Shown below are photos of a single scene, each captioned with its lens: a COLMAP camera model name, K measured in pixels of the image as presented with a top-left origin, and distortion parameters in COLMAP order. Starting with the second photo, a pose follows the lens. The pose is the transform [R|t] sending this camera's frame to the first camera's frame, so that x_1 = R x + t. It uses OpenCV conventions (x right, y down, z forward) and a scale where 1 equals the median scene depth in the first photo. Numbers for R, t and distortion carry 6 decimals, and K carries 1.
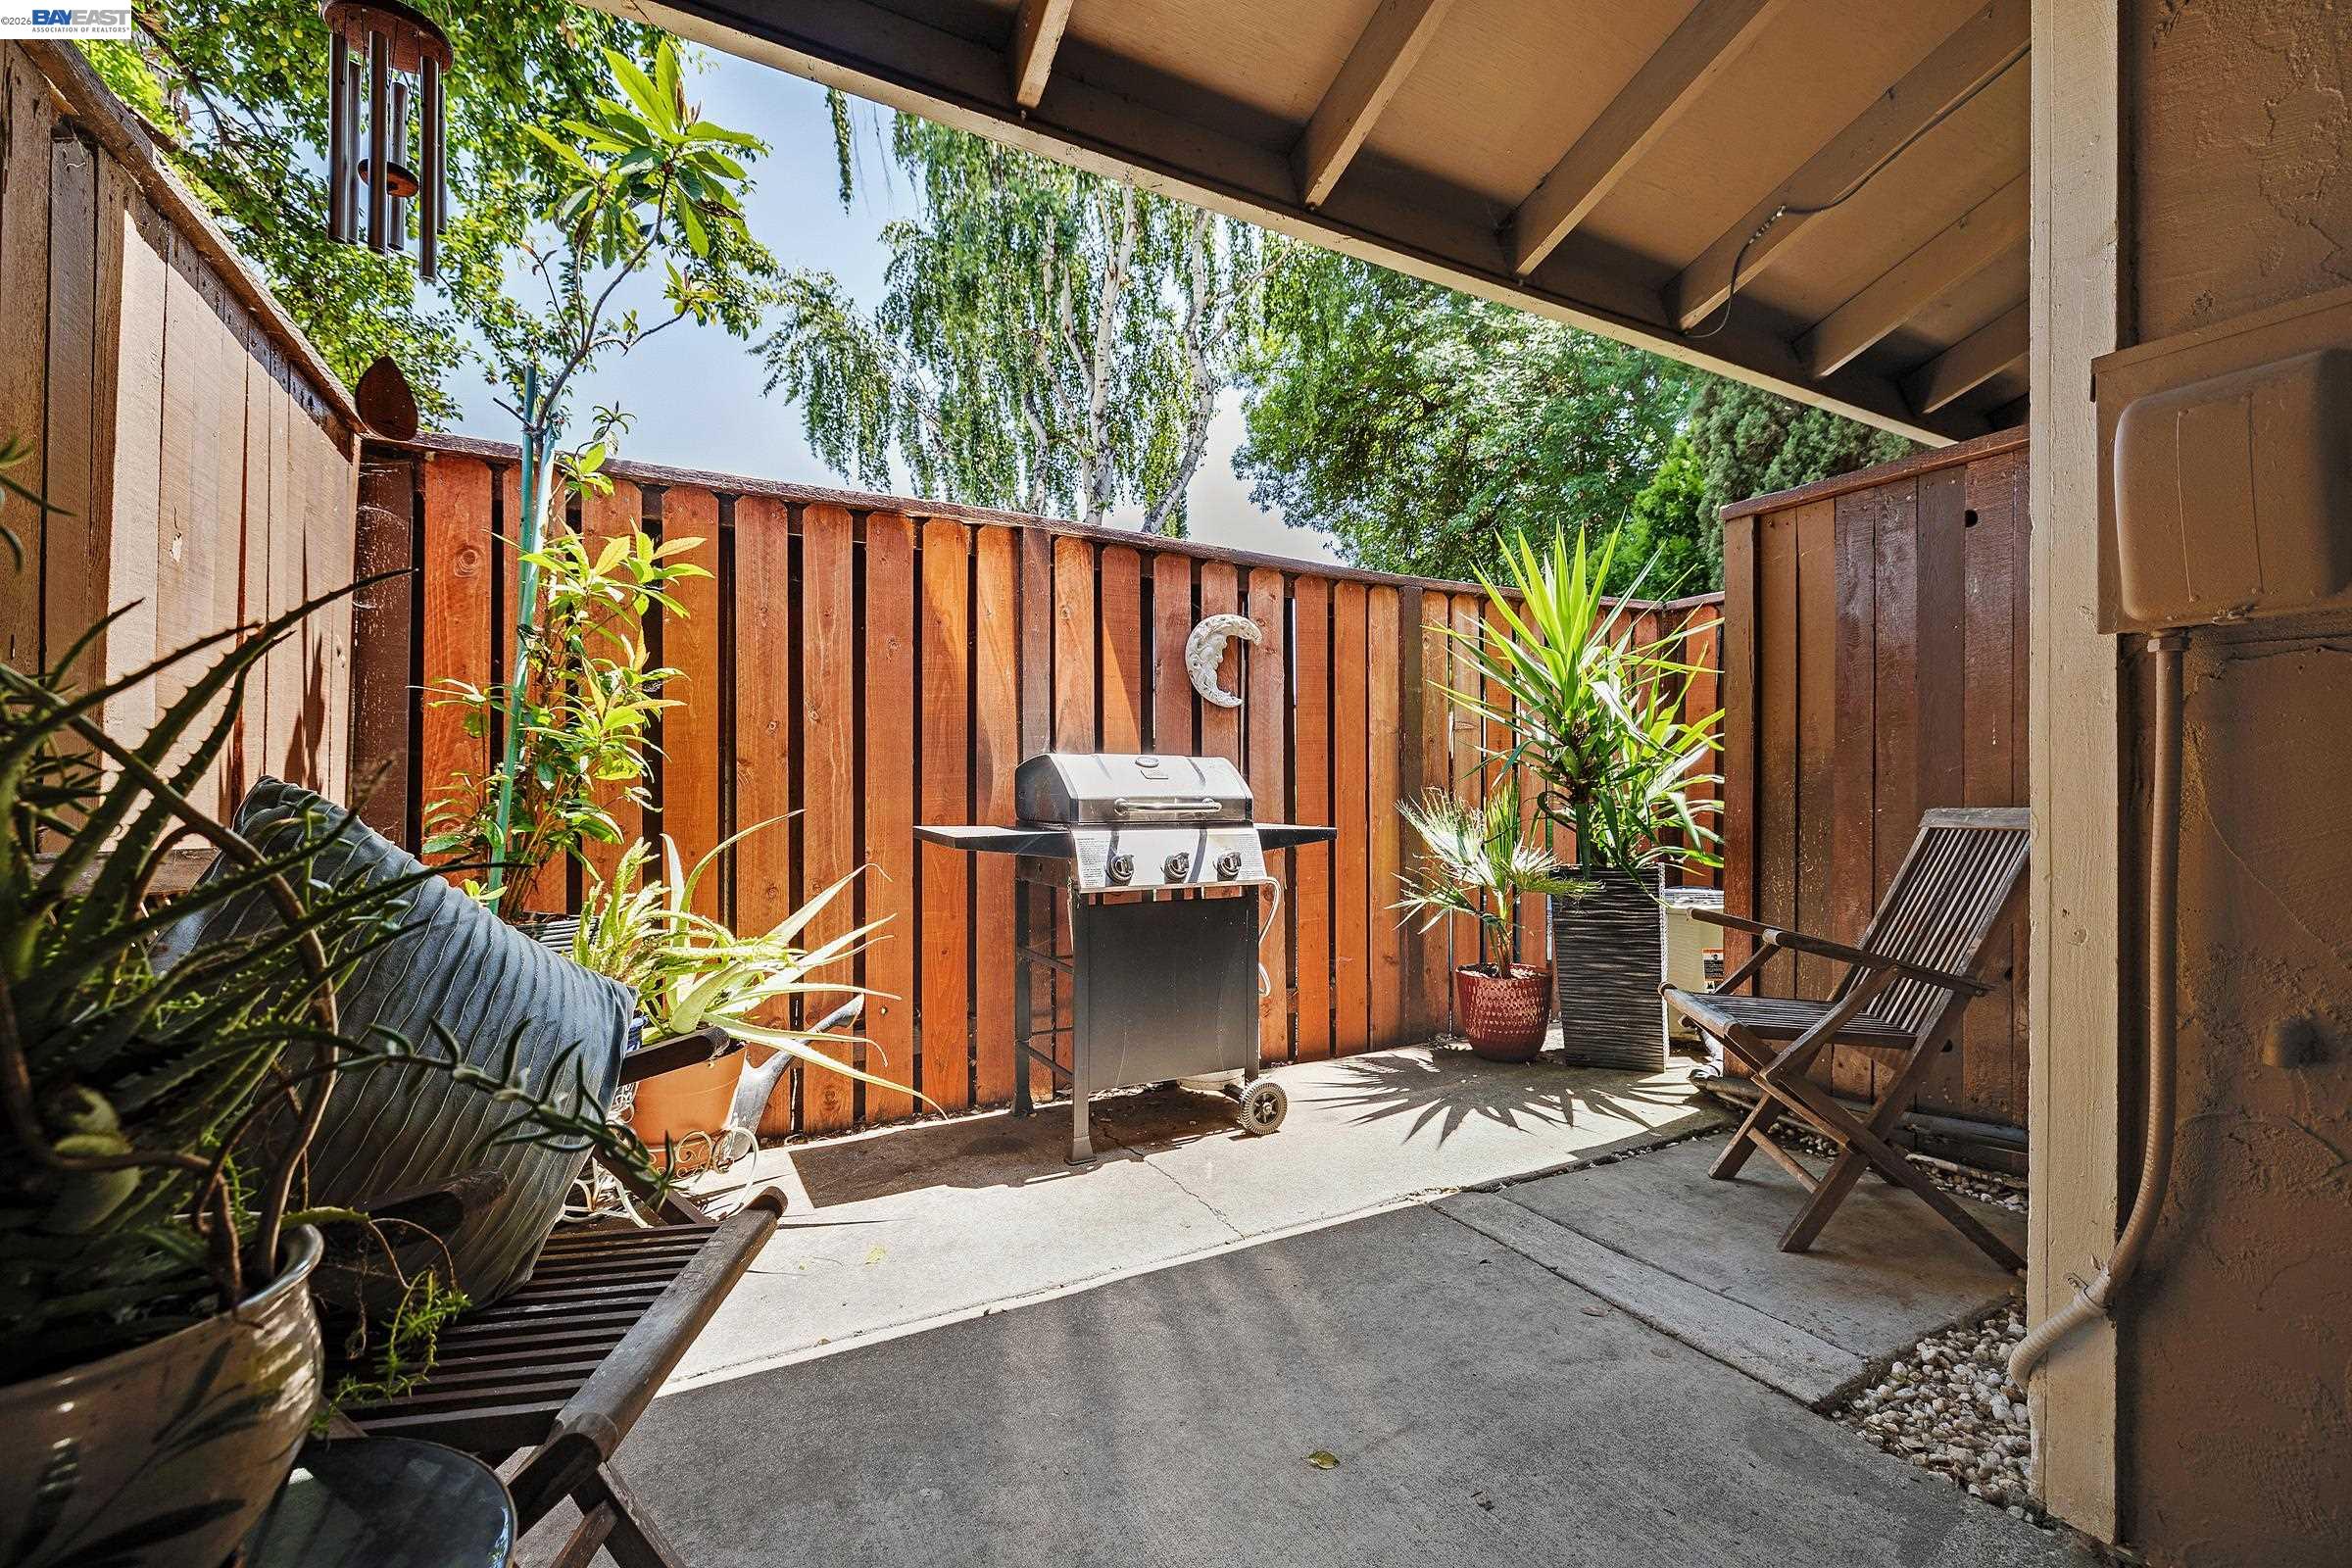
lens RADIAL K [[983.3, 0, 1156.2], [0, 983.3, 783.4], [0, 0, 1]] dist [-0.002610, 0.000565]
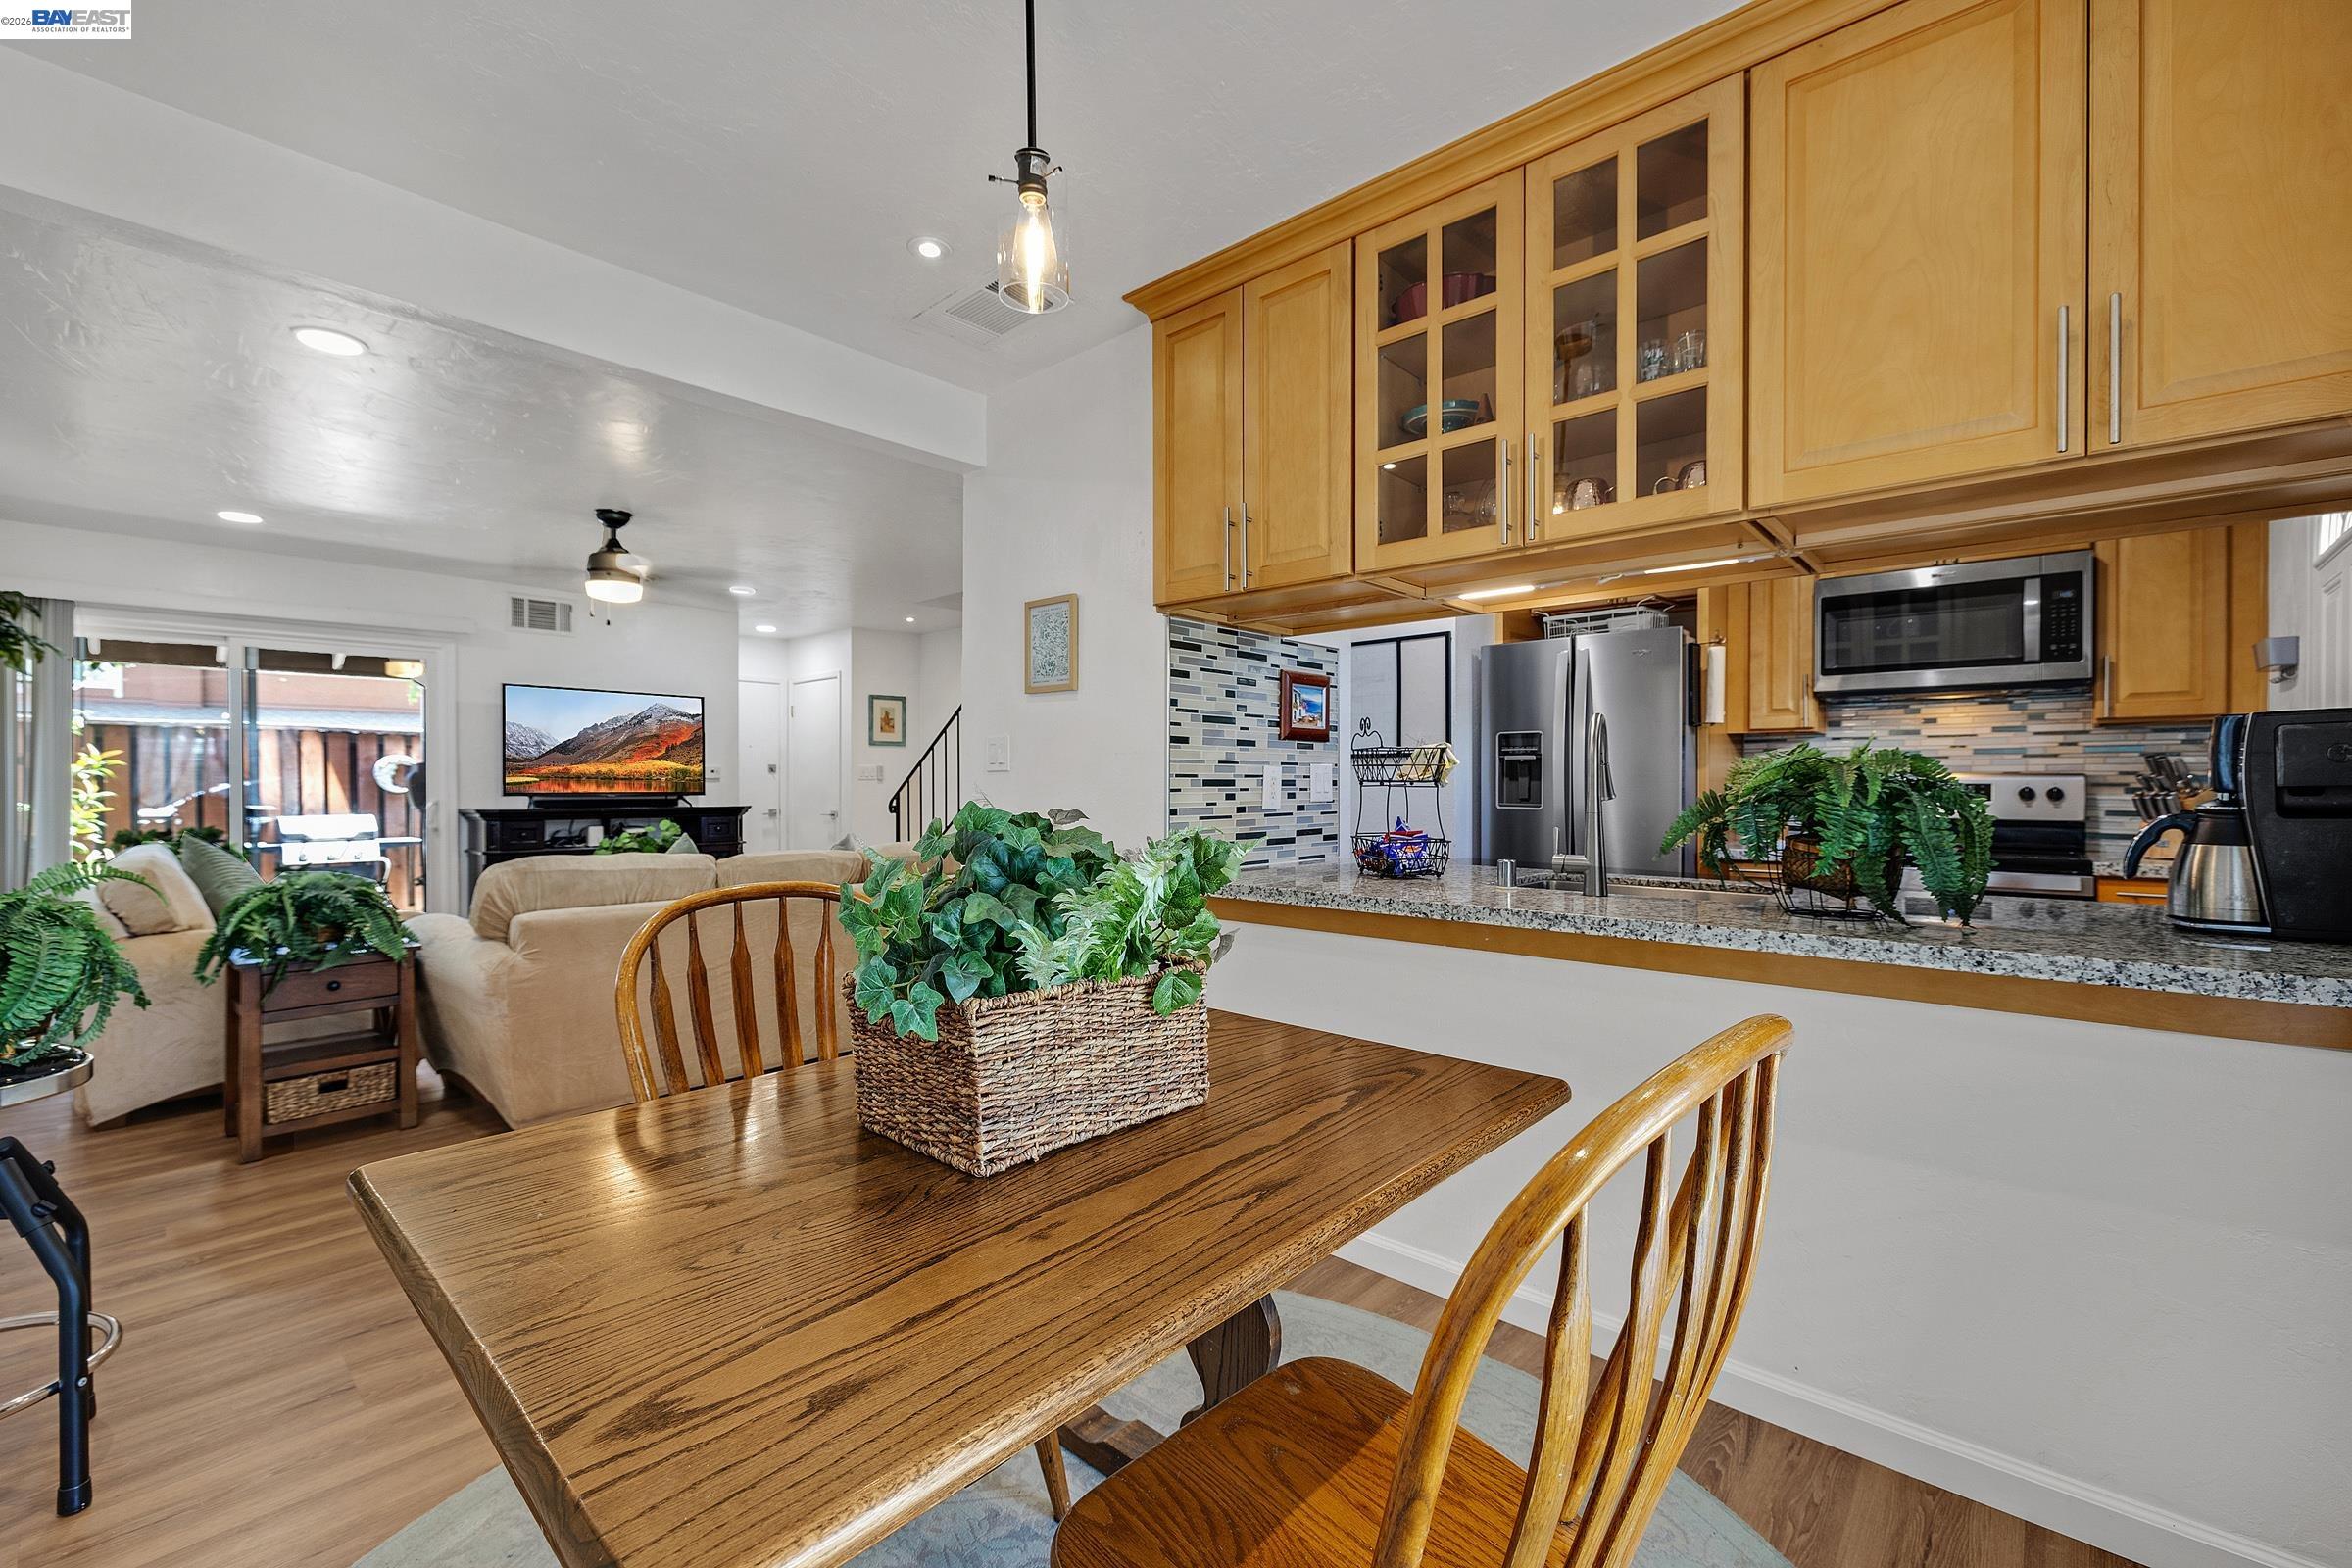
lens RADIAL K [[983.3, 0, 1171.1], [0, 983.3, 788.1], [0, 0, 1]] dist [-0.002610, 0.000565]
pose [[0.936887, -0.011054, 0.349457, 1.406149], [0.007384, 0.999903, 0.011834, -0.139396], [-0.349554, -0.008506, 0.936878, -2.755907]]
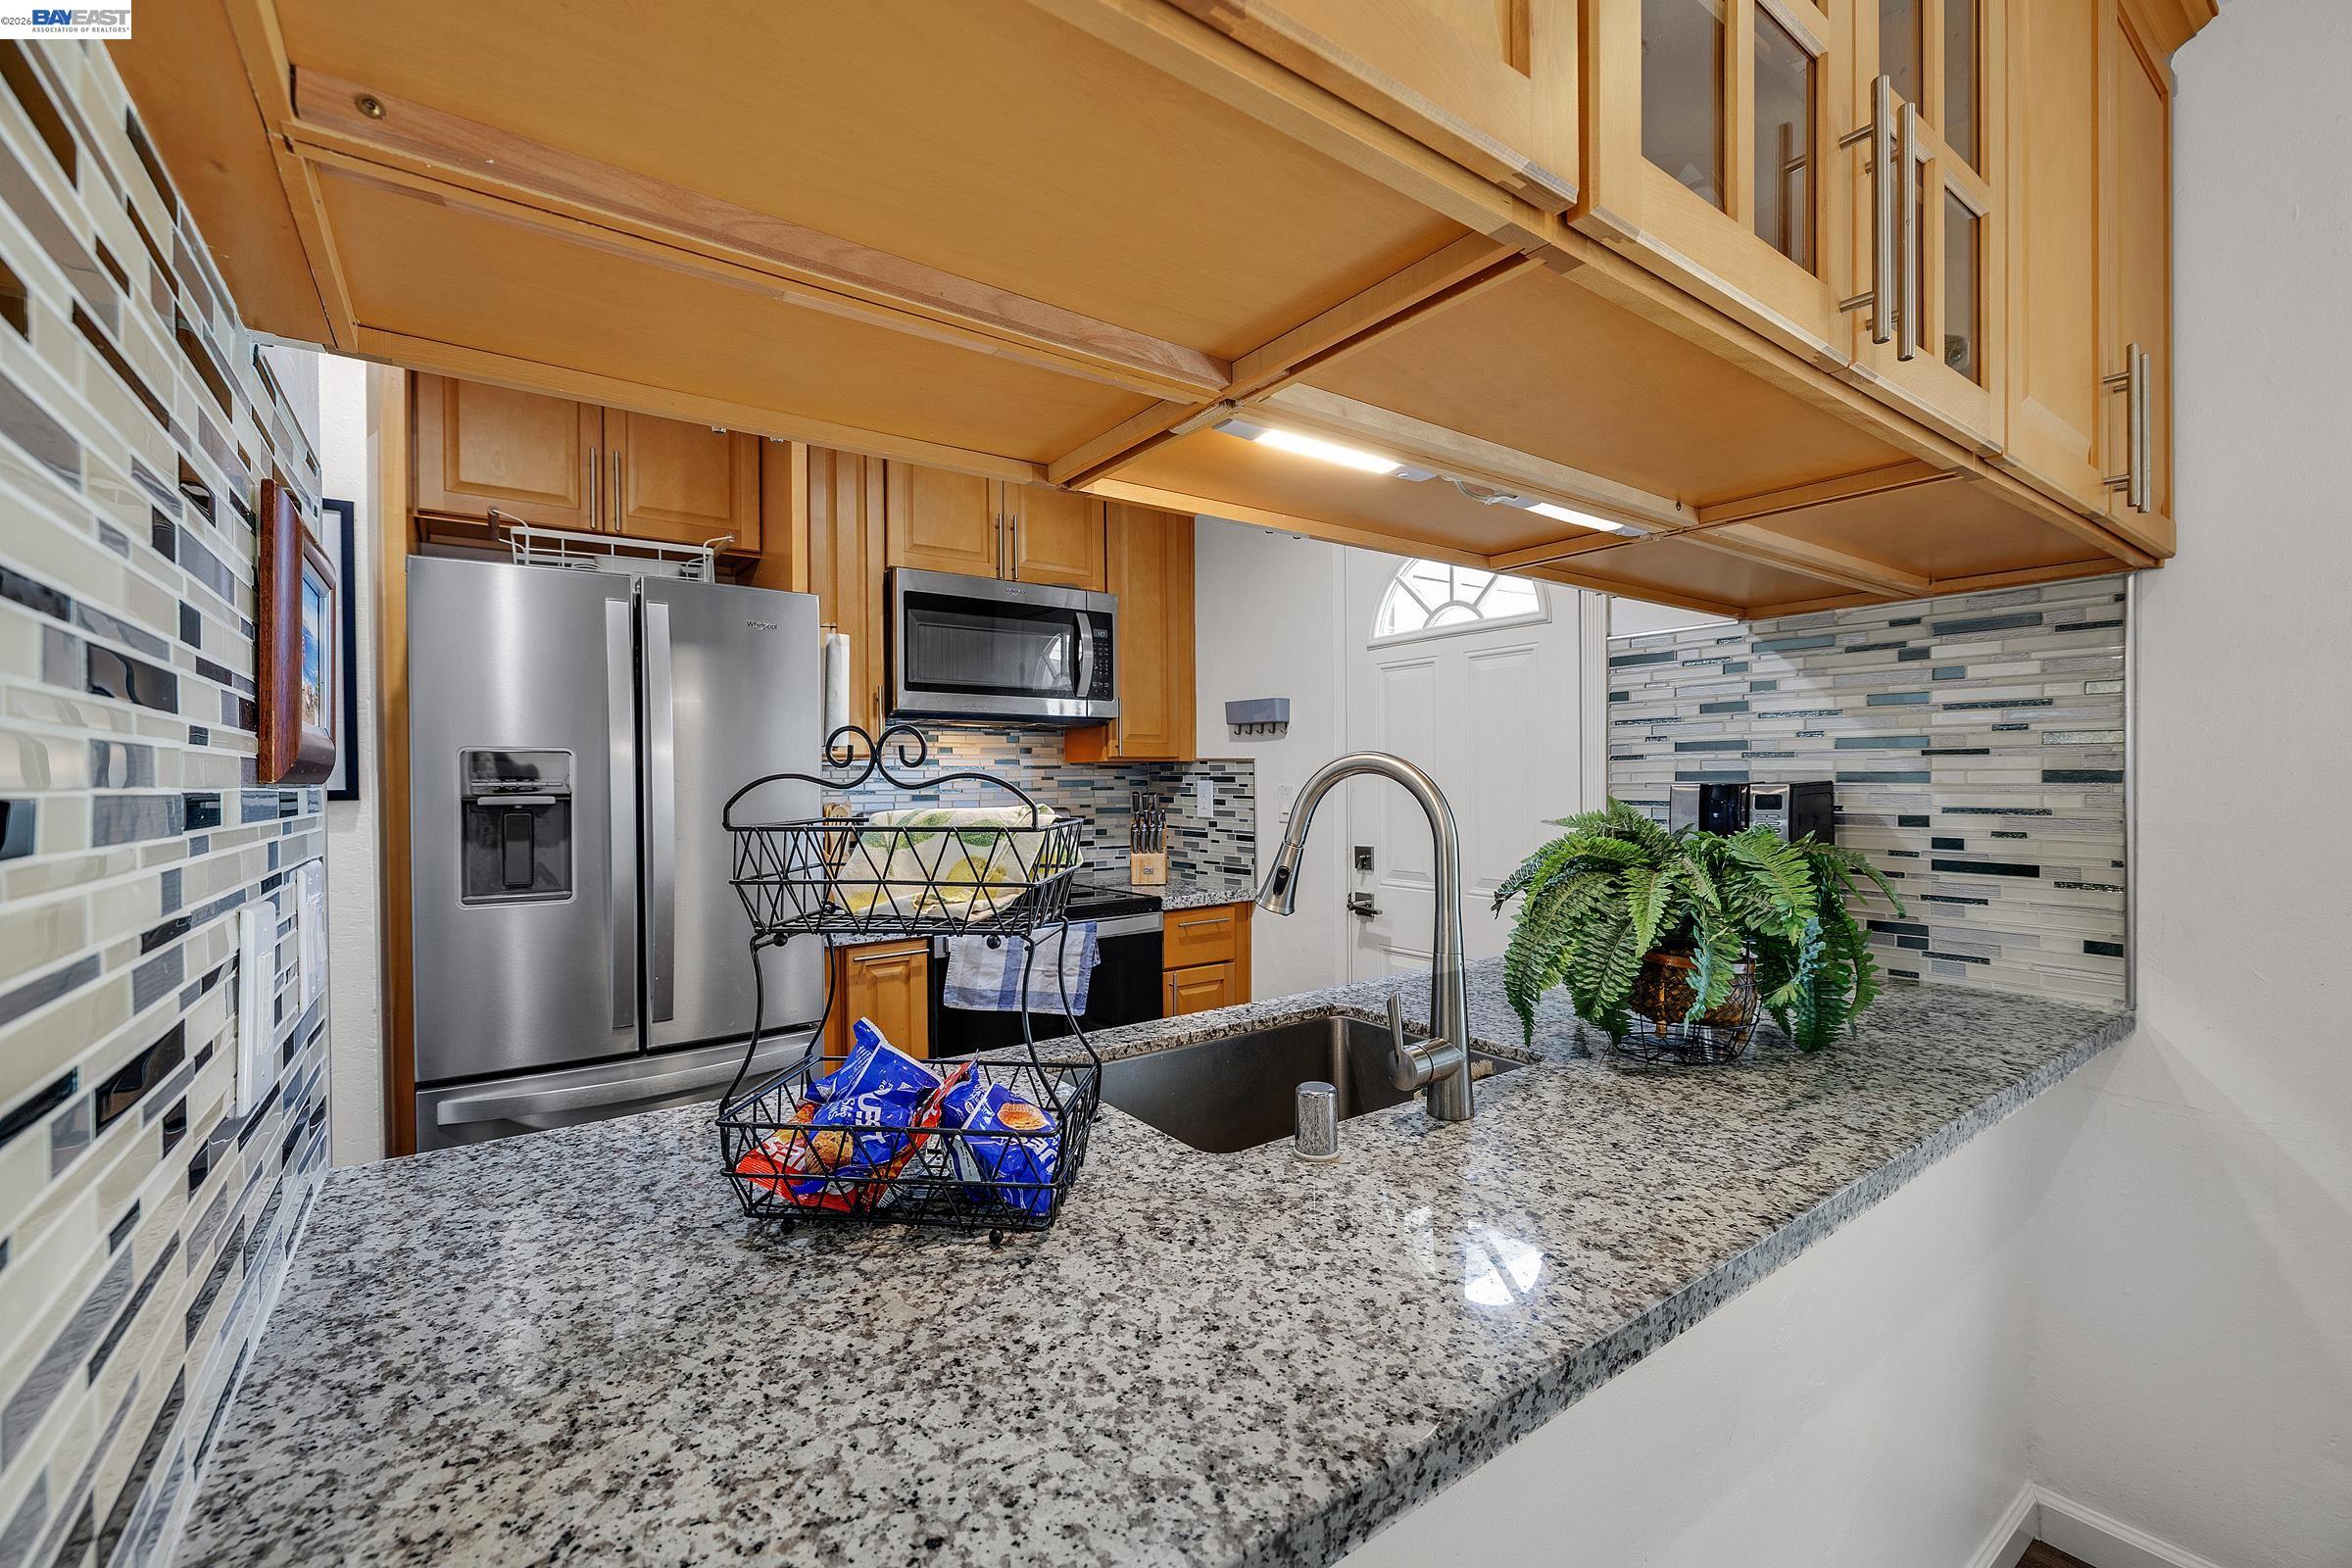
lens RADIAL K [[983.3, 0, 1164.9], [0, 983.3, 784.9], [0, 0, 1]] dist [-0.002610, 0.000565]
pose [[-0.137695, -0.011689, 0.990406, 1.636503], [0.003618, 0.999918, 0.012304, -0.182814], [-0.990468, 0.005277, -0.137641, -1.884131]]
